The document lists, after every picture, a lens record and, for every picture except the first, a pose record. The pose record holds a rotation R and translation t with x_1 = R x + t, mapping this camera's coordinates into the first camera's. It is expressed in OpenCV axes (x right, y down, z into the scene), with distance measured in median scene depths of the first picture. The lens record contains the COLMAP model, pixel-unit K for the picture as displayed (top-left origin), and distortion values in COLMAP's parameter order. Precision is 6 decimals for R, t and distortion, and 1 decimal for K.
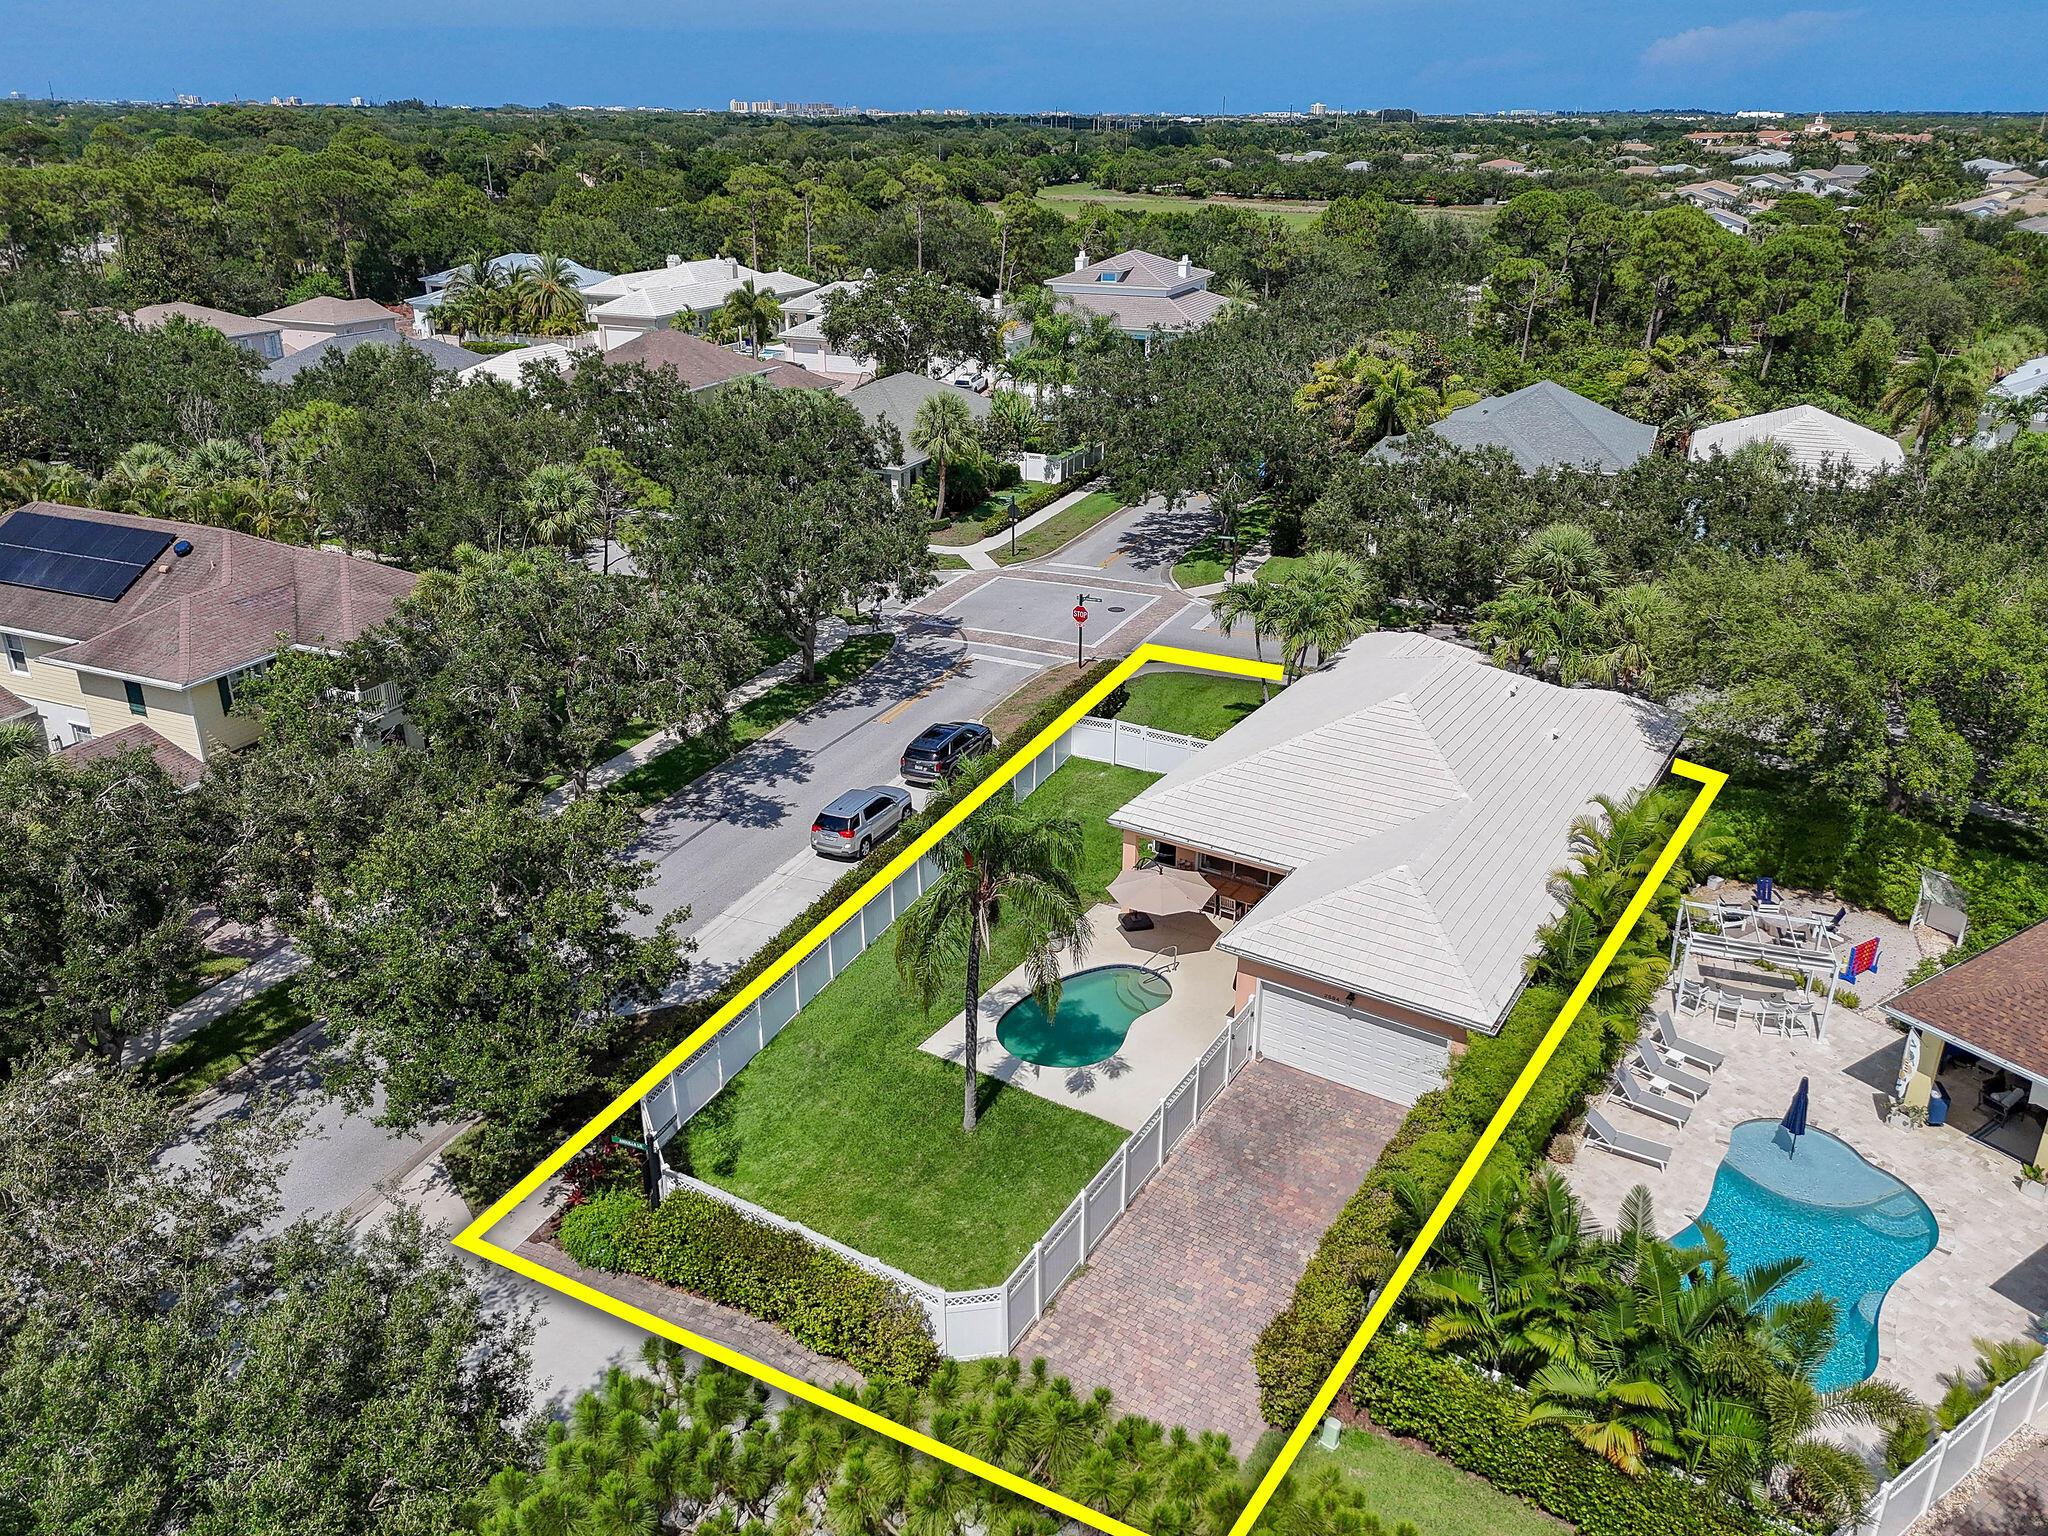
lens RADIAL K [[1499.5, 0, 1024.0], [0, 1499.5, 768.0], [0, 0, 1]] dist [0.108924, -0.134380]
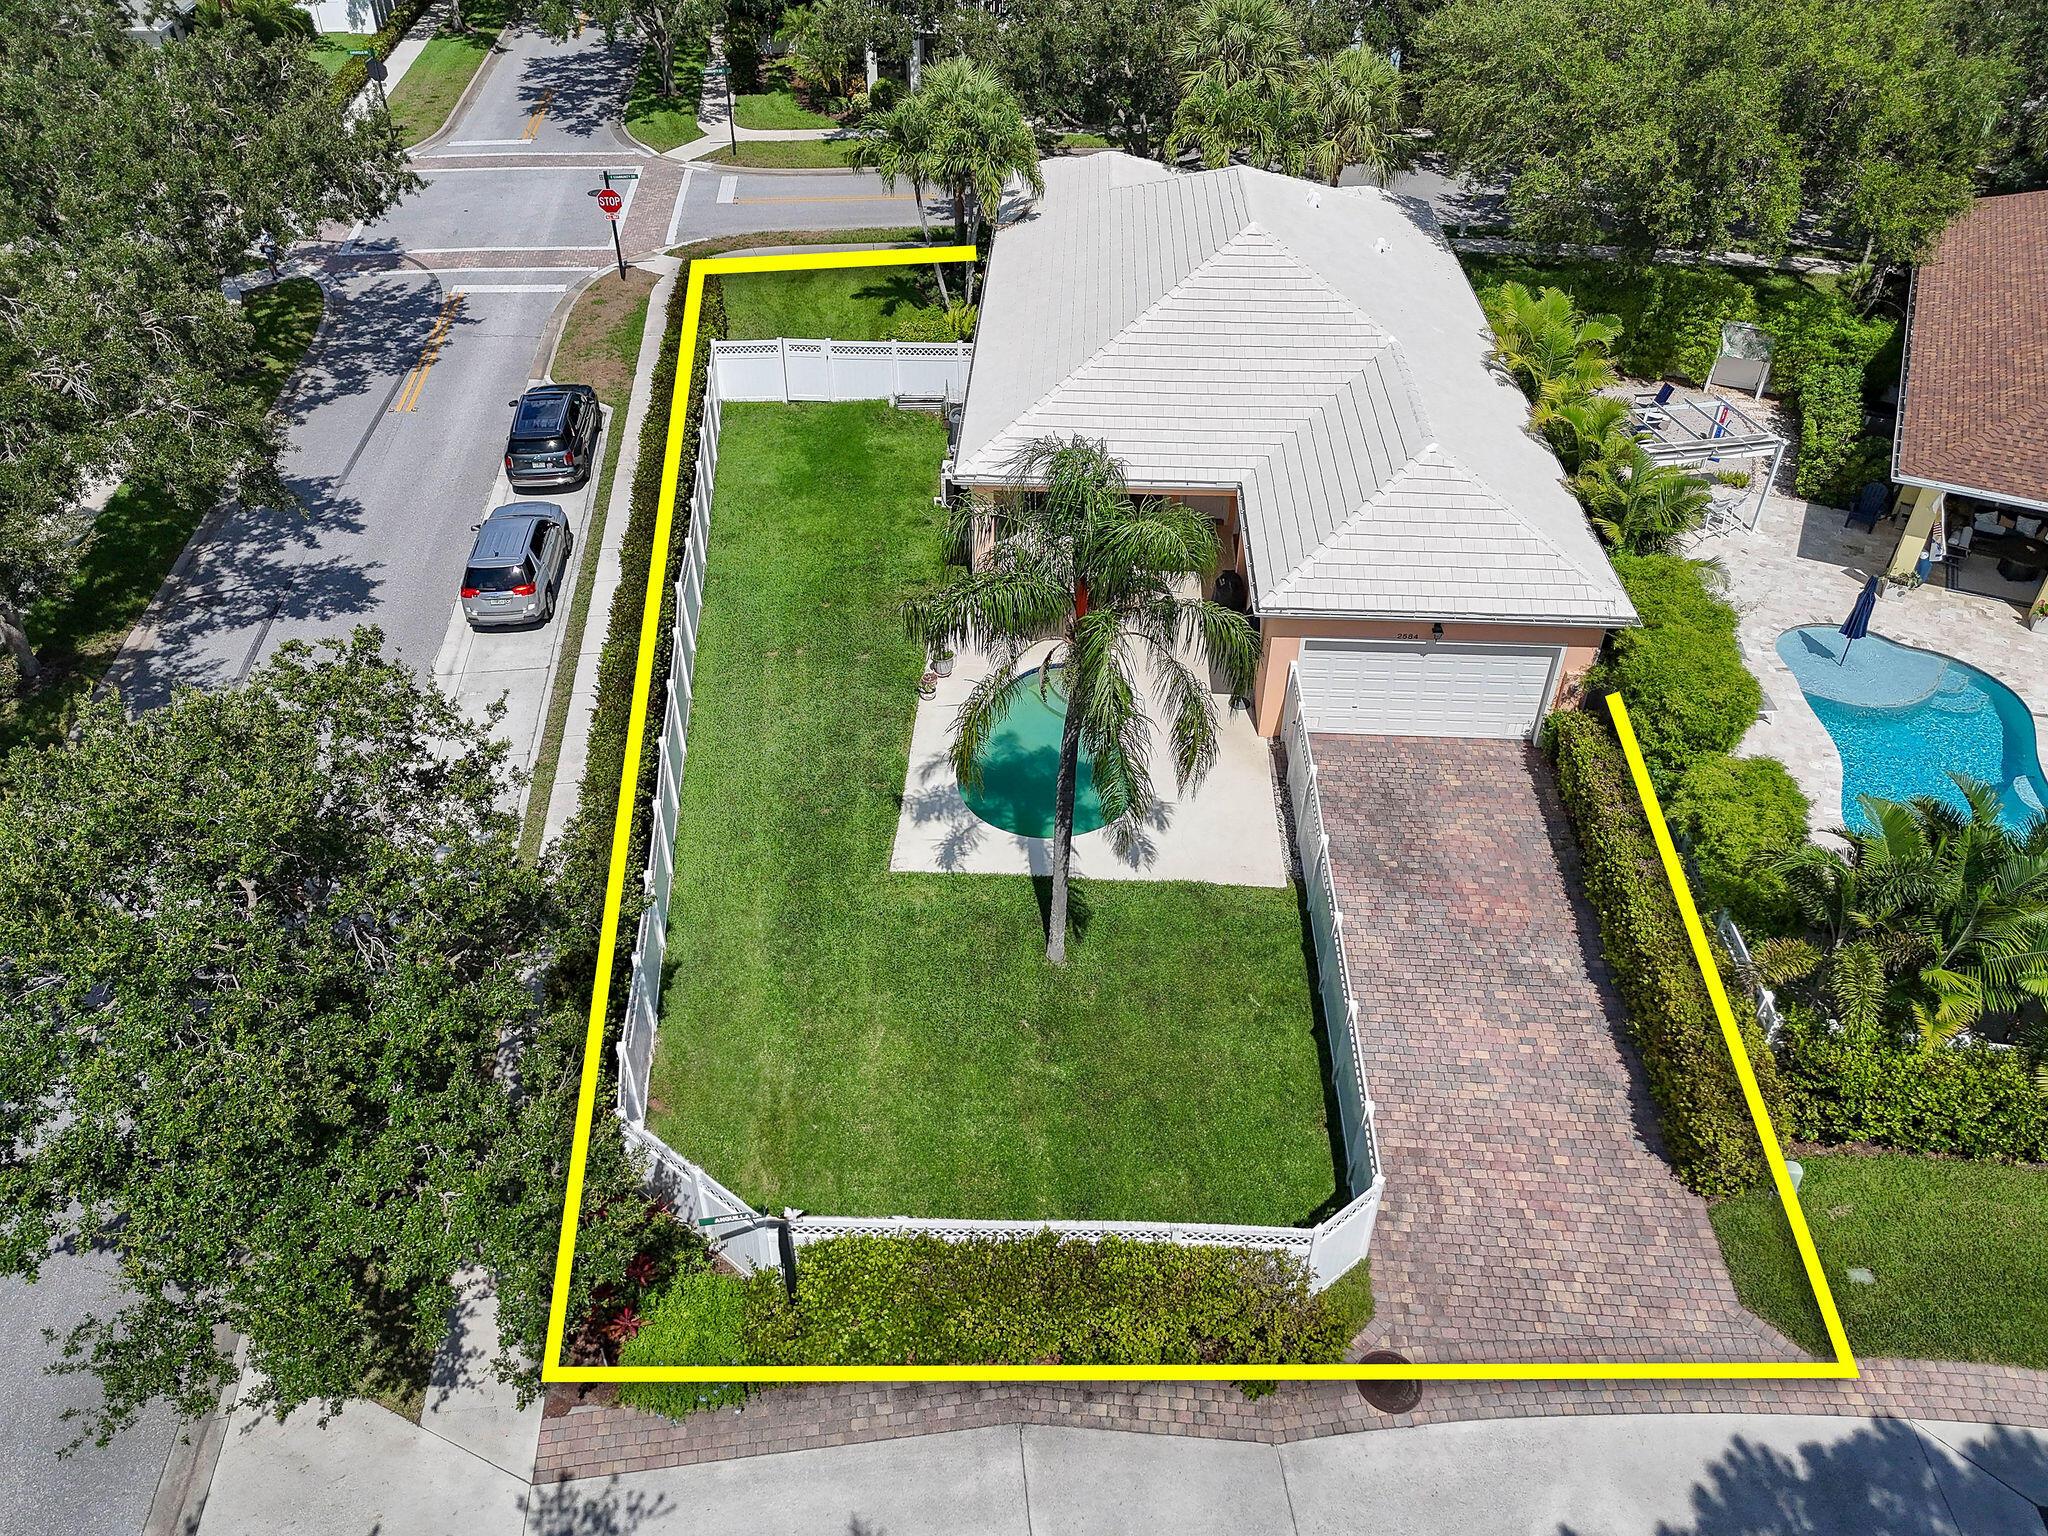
lens RADIAL K [[1518.5, 0, 1028.2], [0, 1518.5, 752.4], [0, 0, 1]] dist [0.071260, -0.054474]
pose [[0.864697, -0.304353, 0.399585, -0.231687], [0.194514, 0.936347, 0.292265, -0.045462], [-0.463102, -0.174996, 0.868857, 0.319331]]
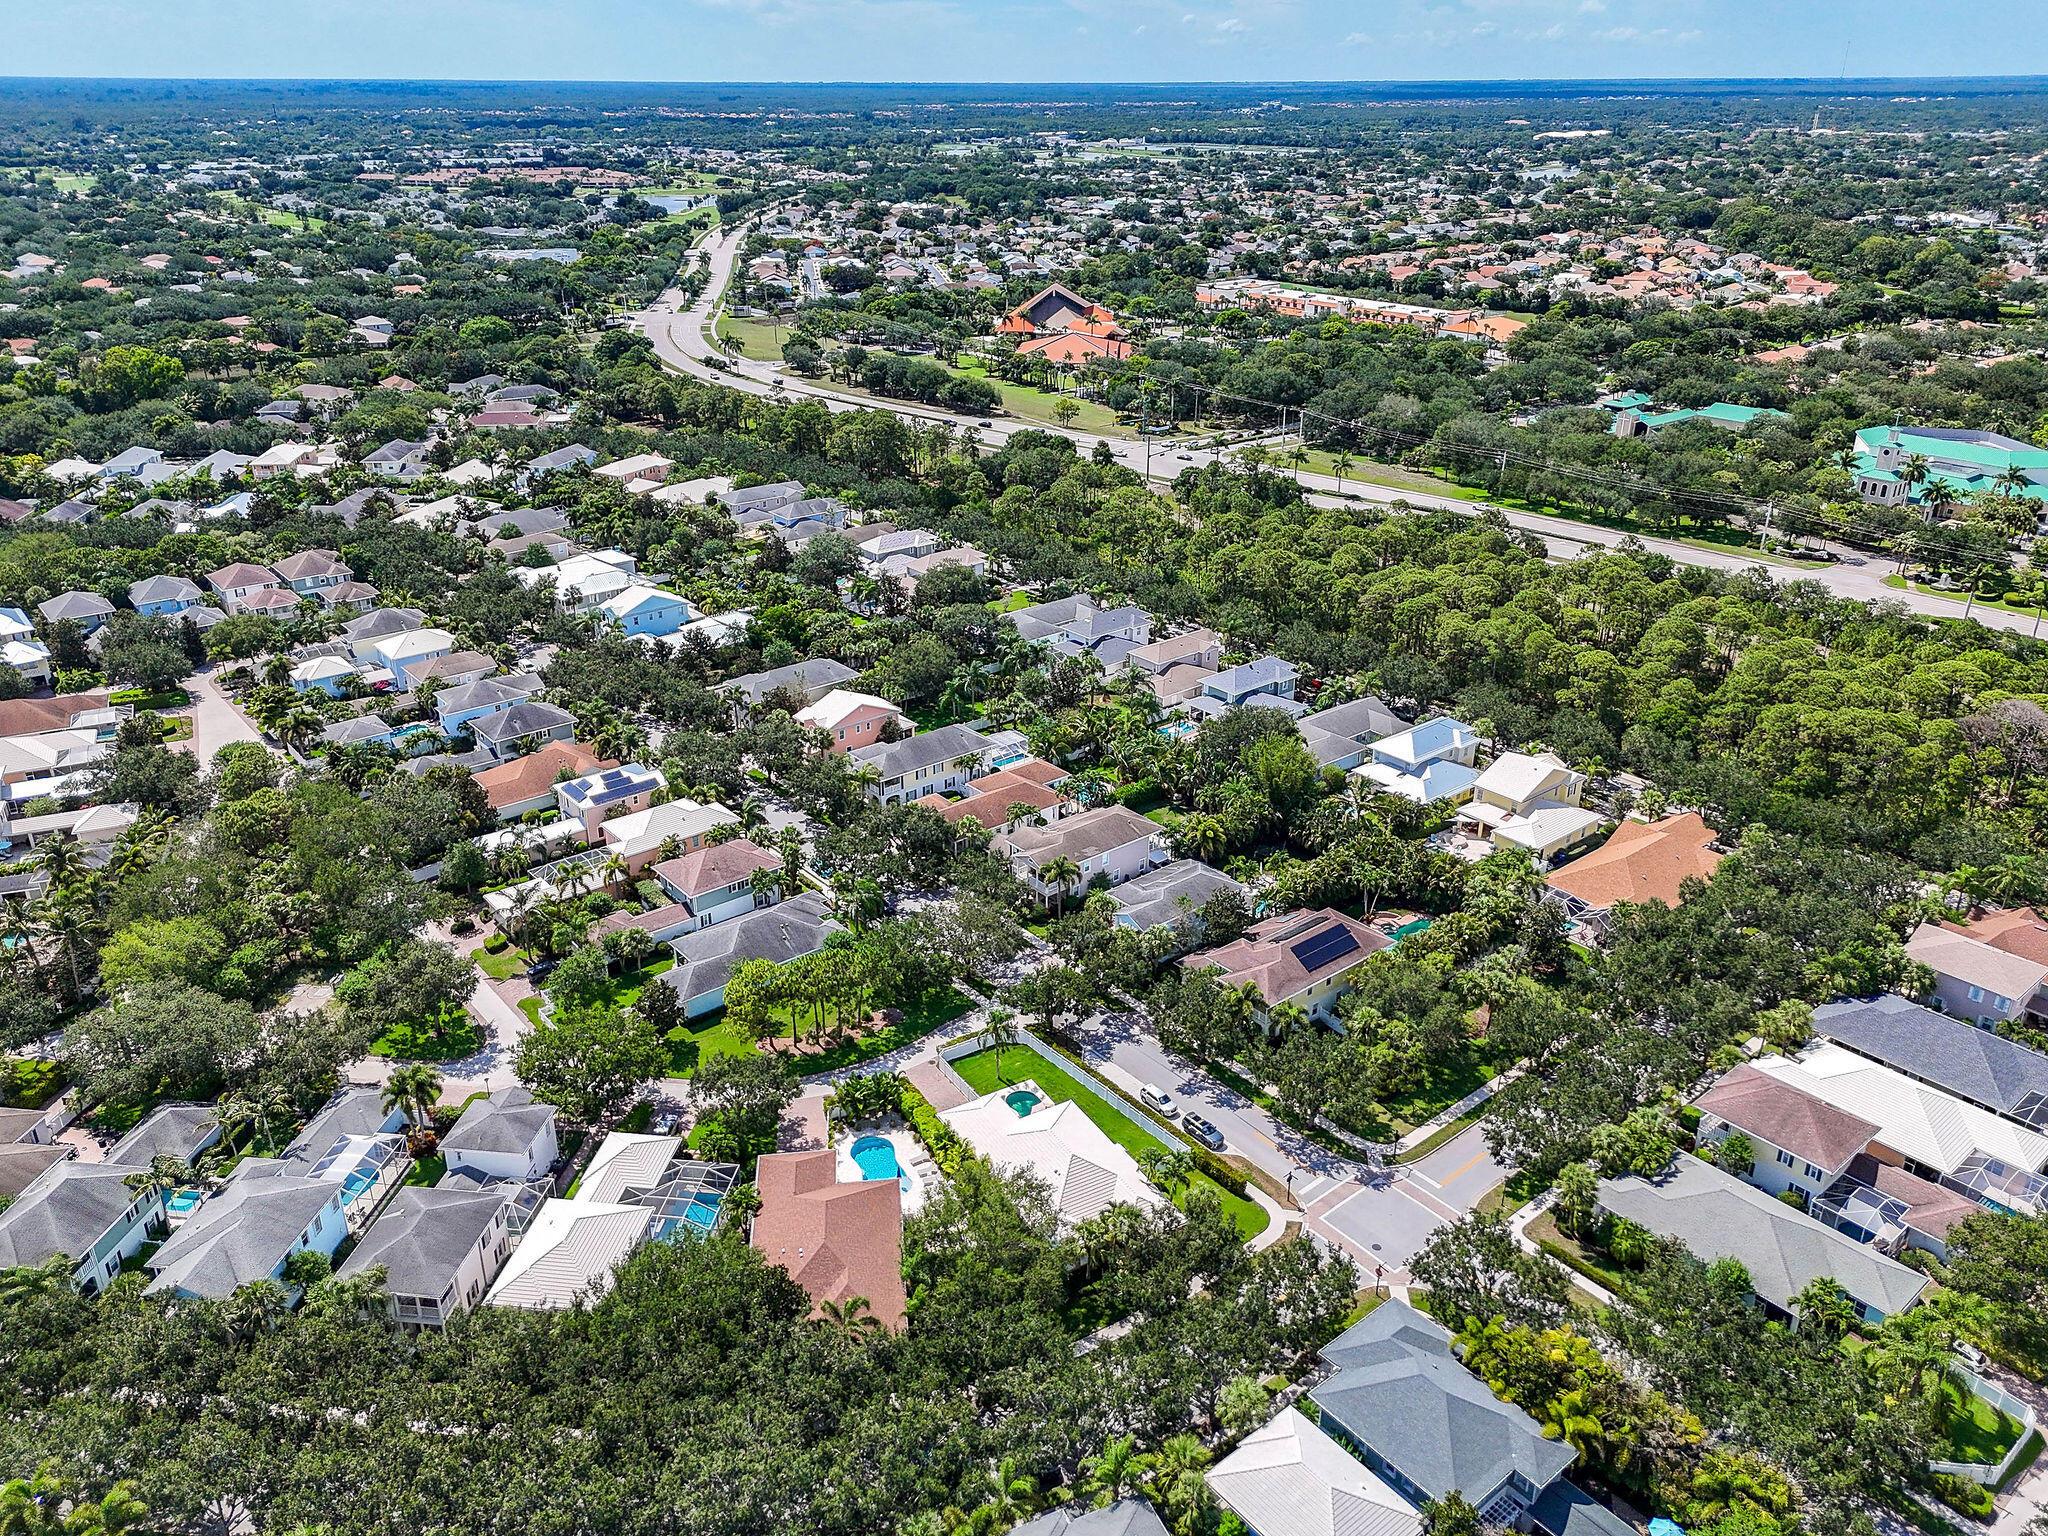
lens RADIAL K [[1518.5, 0, 1028.2], [0, 1518.5, 752.4], [0, 0, 1]] dist [0.071260, -0.054474]
pose [[-0.460176, 0.352652, -0.814785, 2.553591], [-0.357065, 0.766724, 0.533515, -2.303991], [0.812860, 0.536442, -0.226909, 1.229014]]
